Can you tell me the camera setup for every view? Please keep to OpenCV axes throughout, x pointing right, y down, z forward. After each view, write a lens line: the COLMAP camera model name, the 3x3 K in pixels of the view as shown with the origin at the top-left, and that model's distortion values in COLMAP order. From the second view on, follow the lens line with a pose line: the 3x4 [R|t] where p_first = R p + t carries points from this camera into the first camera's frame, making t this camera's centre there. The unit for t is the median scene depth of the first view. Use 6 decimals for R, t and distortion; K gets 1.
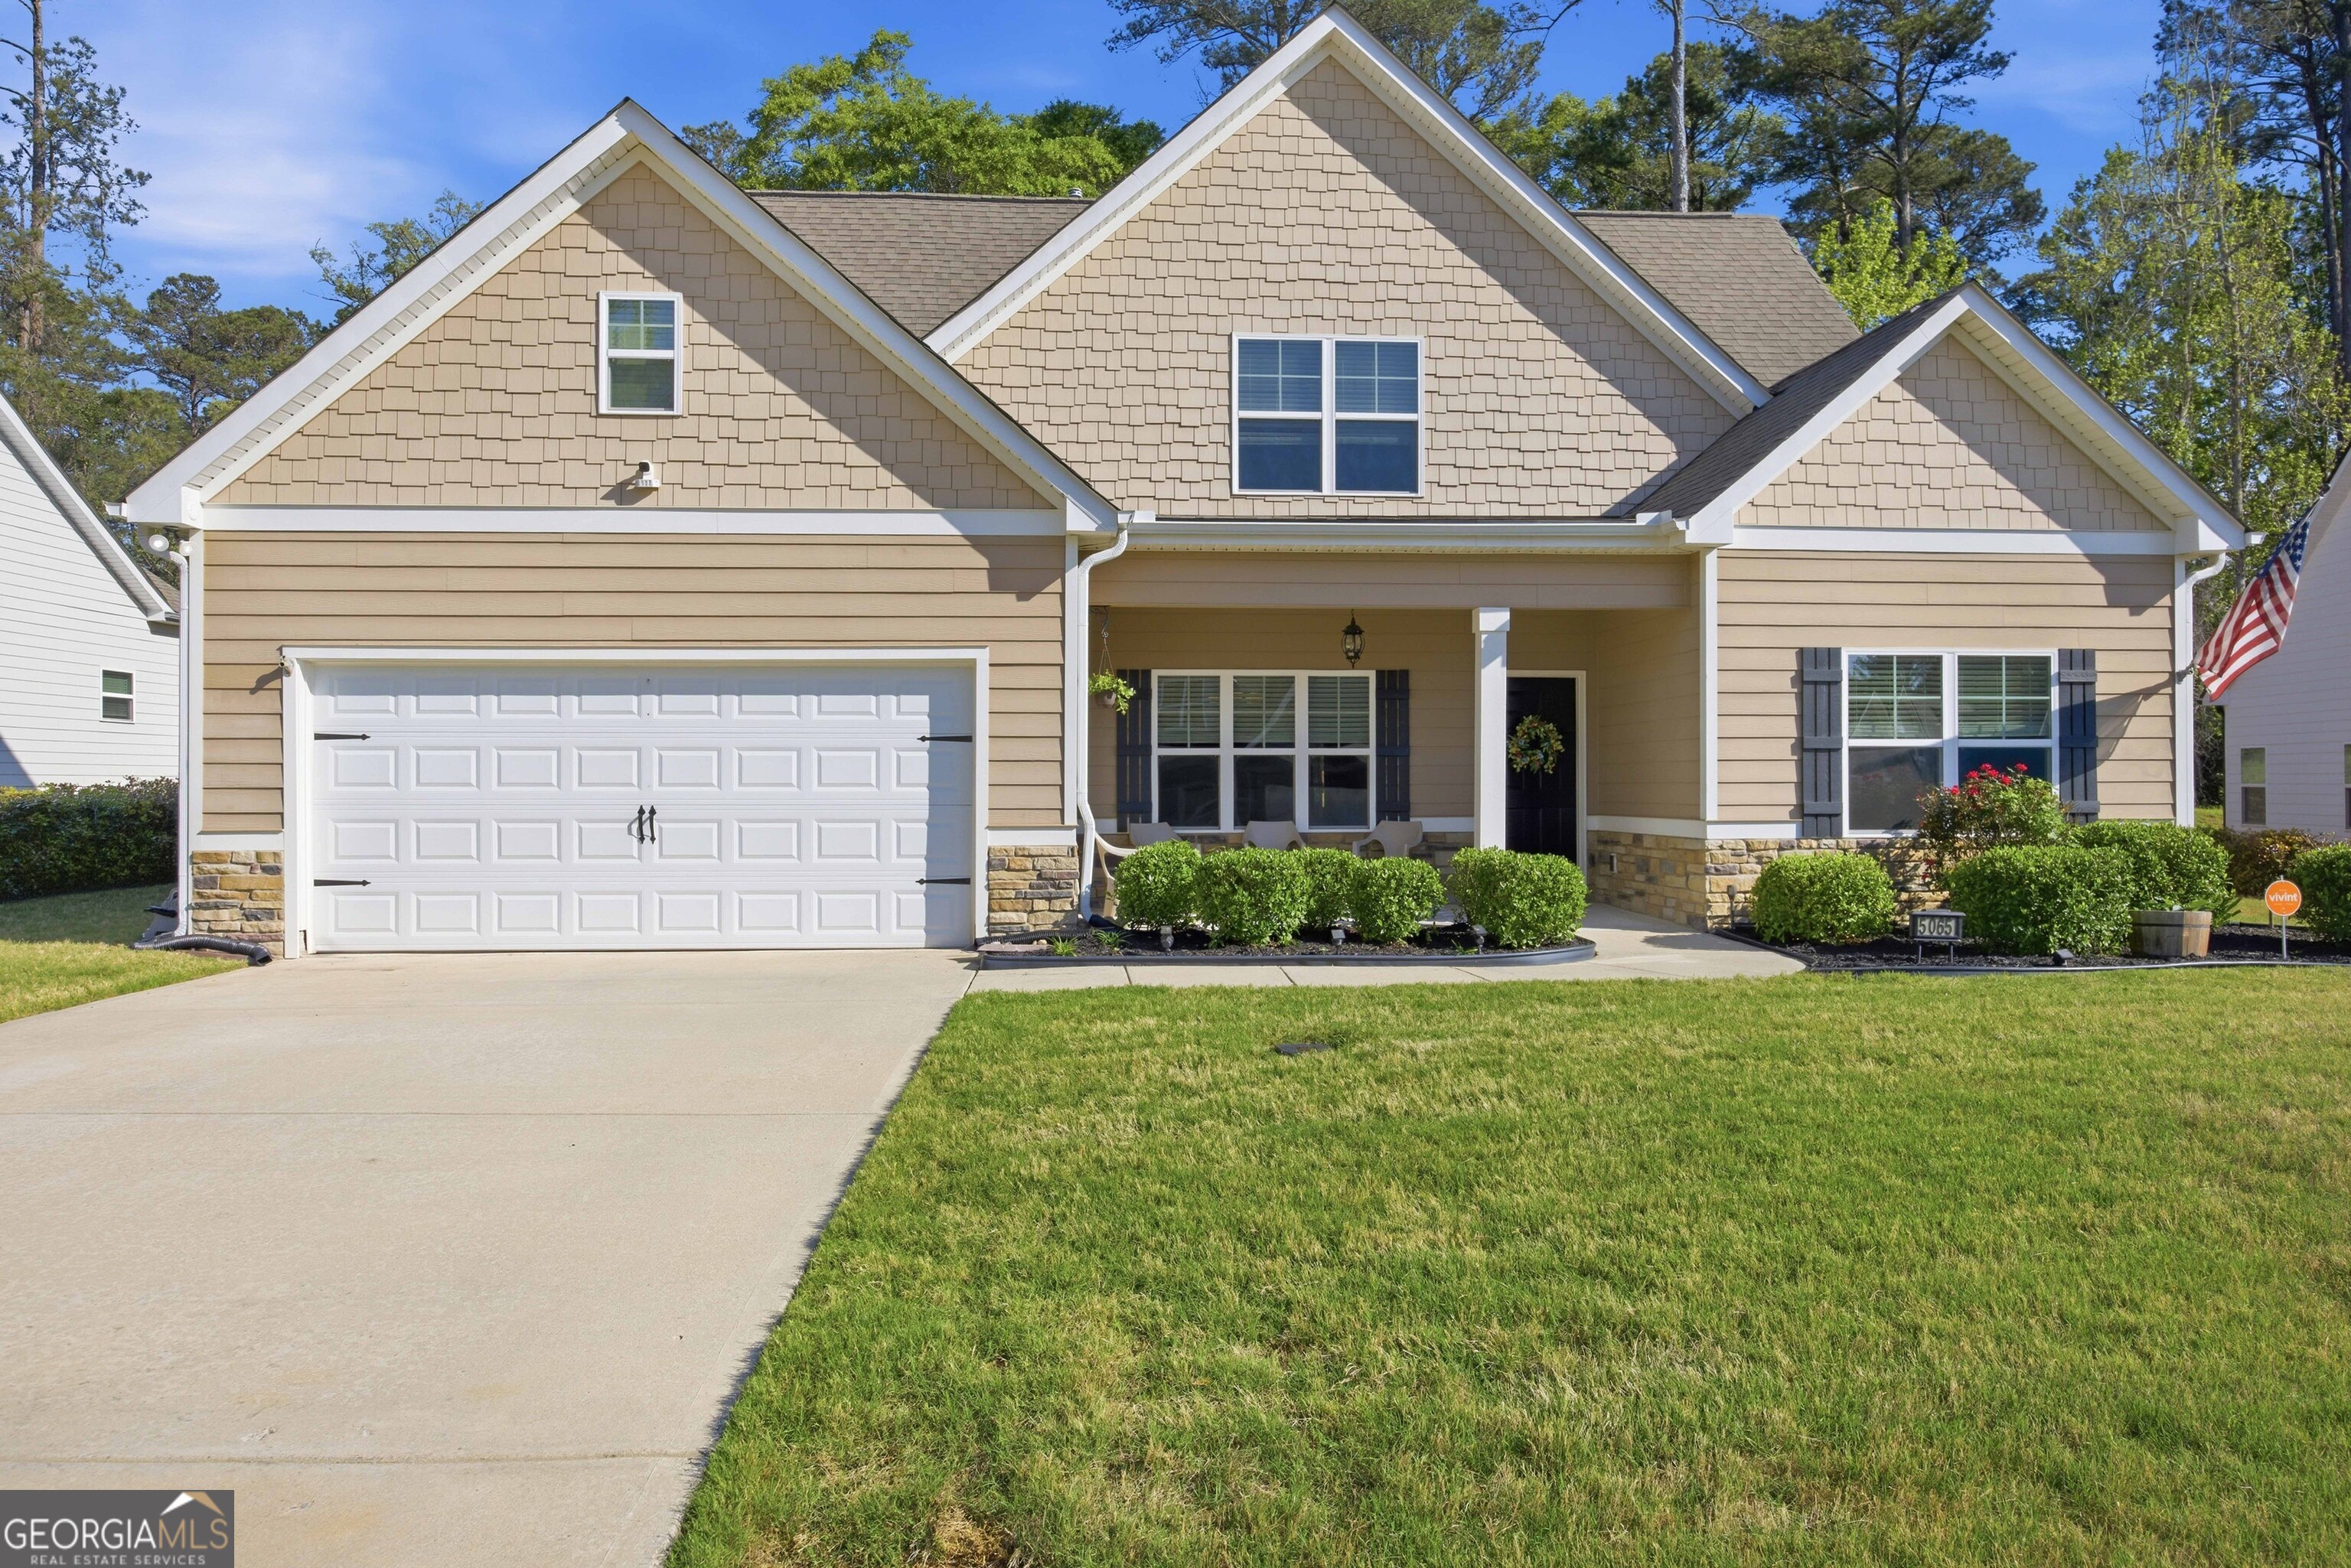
lens RADIAL K [[1523.2, 0, 1175.5], [0, 1523.2, 784.0], [0, 0, 1]] dist [0.003045, -0.000256]
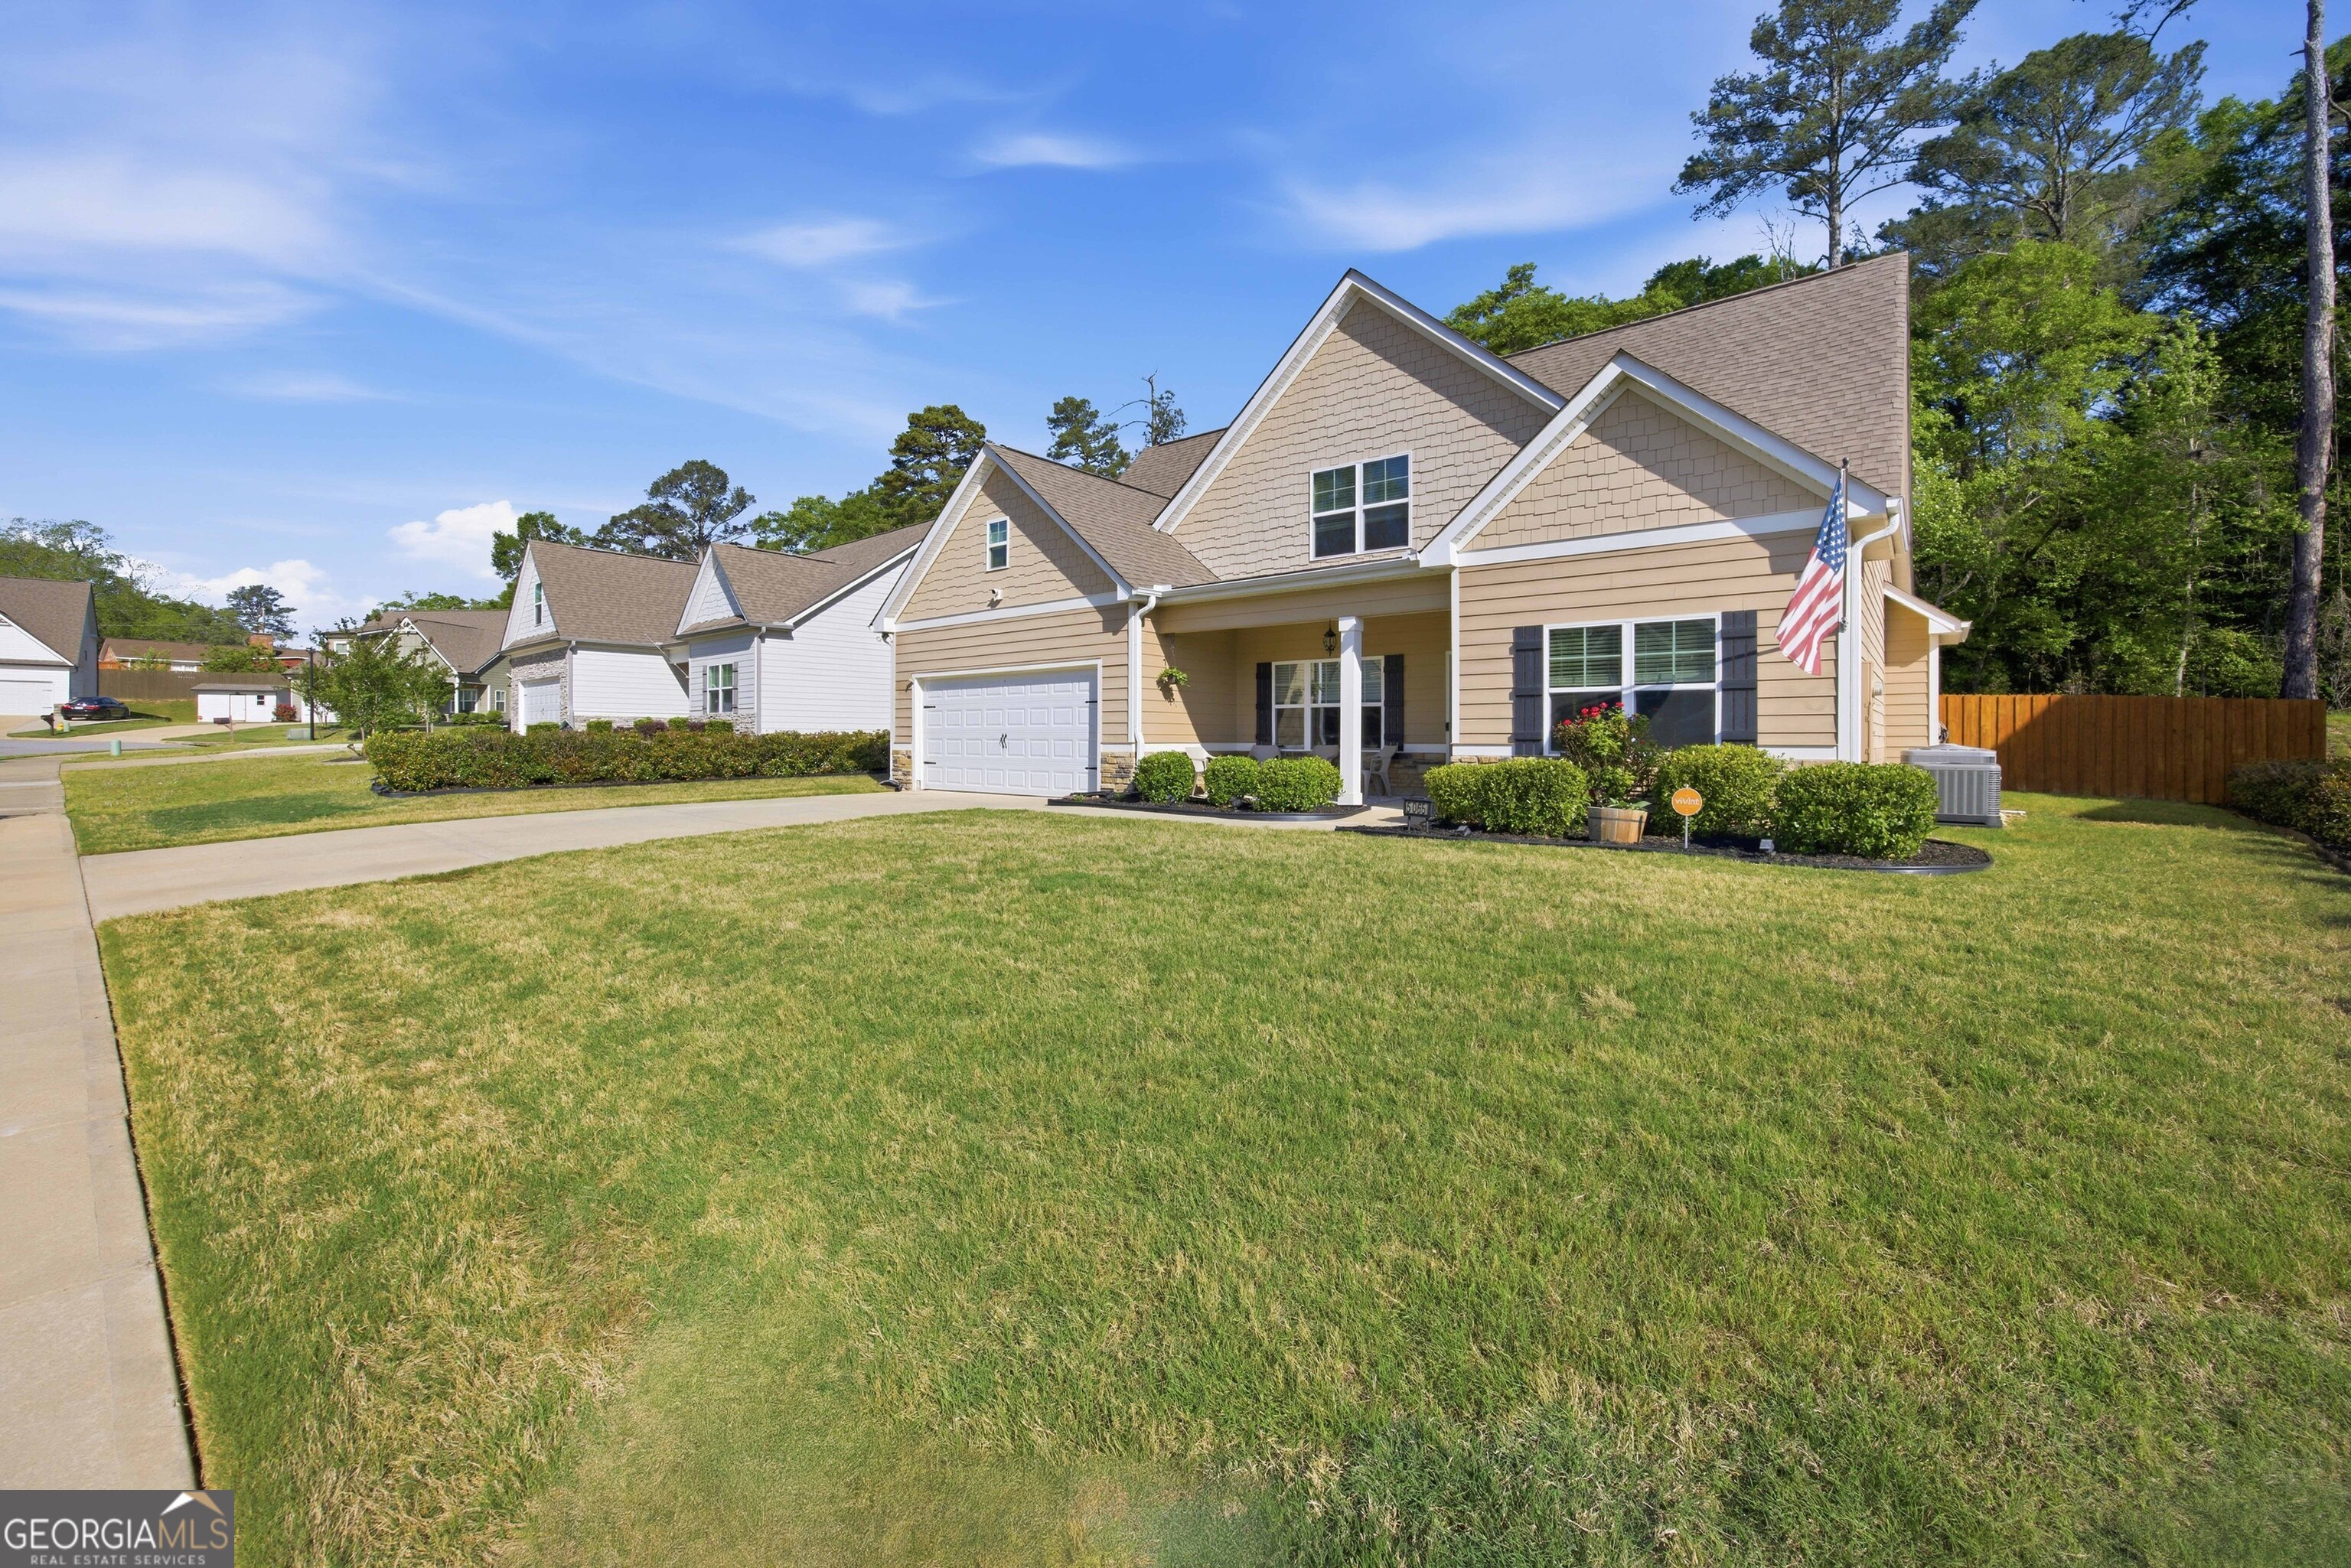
lens RADIAL K [[942.8, 0, 1179.5], [0, 942.8, 730.0], [0, 0, 1]] dist [-0.002478, -0.000014]
pose [[0.726557, -0.002860, -0.687100, 0.796159], [-0.002108, 0.999977, -0.006392, 0.016840], [0.687103, 0.006093, 0.726534, 0.111463]]
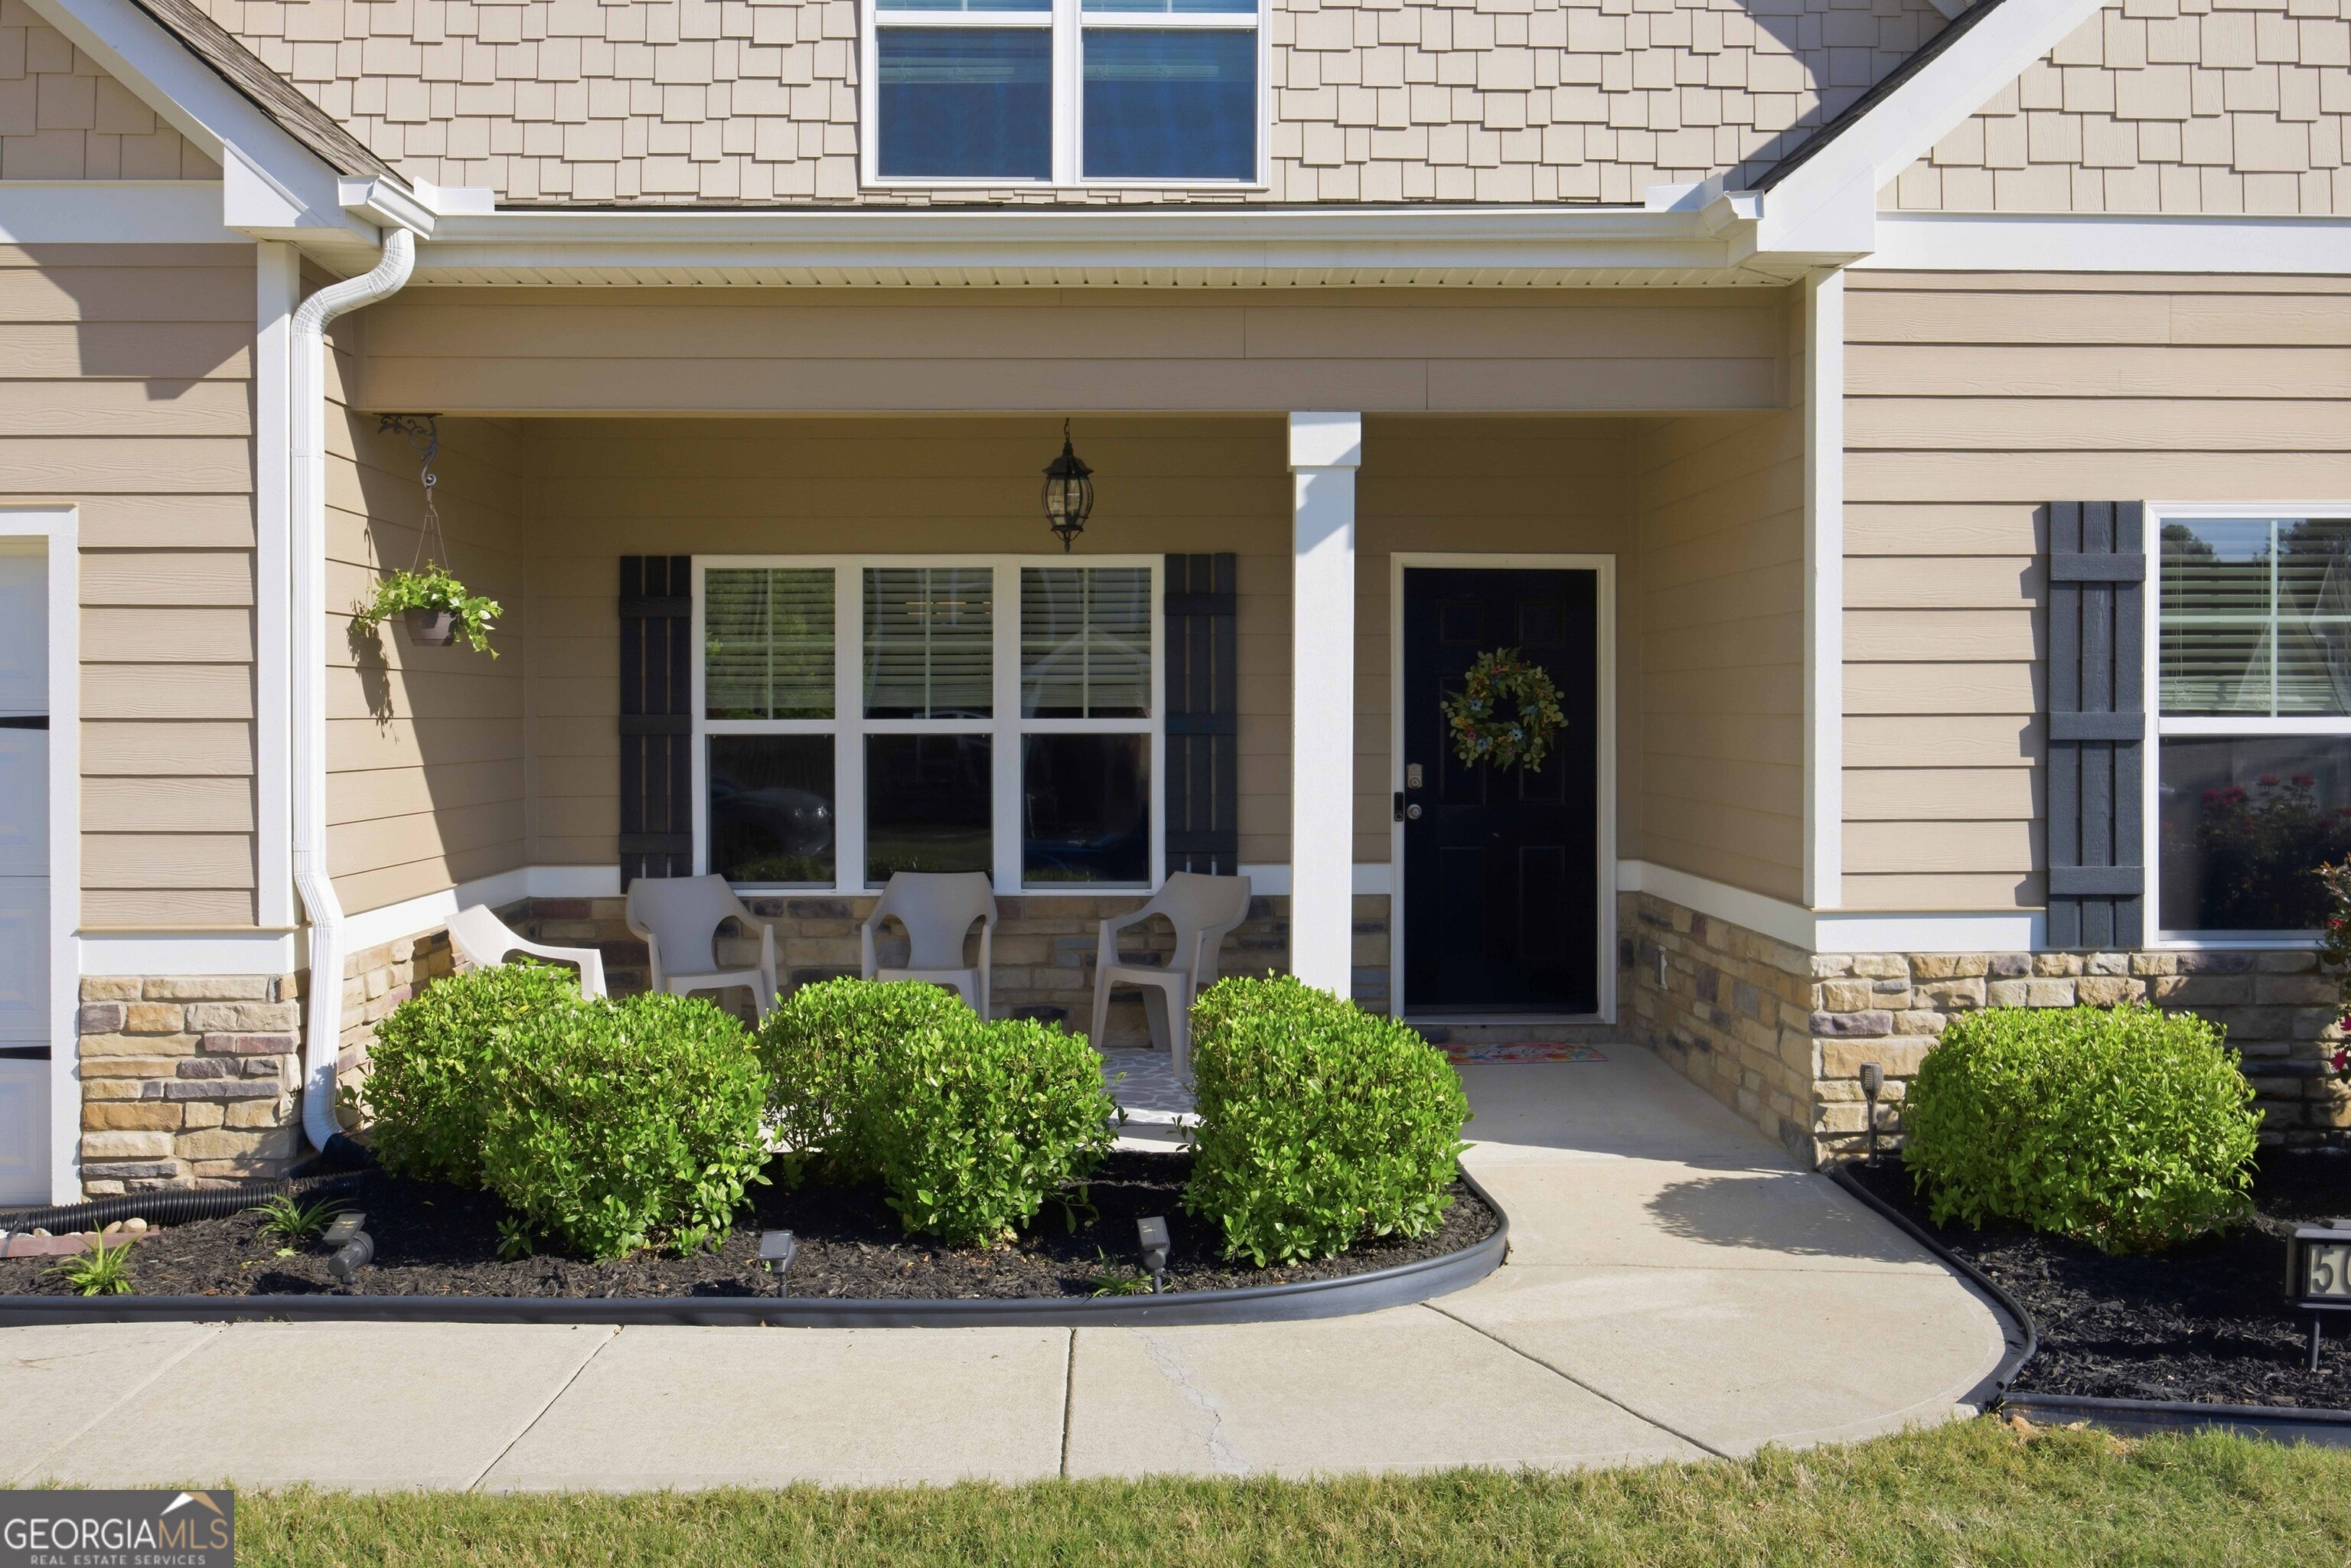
lens RADIAL K [[2134.9, 0, 1172.0], [0, 2134.9, 736.4], [0, 0, 1]] dist [0.012226, -0.003708]
pose [[0.998620, 0.001450, -0.052489, 0.197534], [-0.000672, 0.999890, 0.014830, -0.032725], [0.052505, -0.014775, 0.998511, 0.389224]]
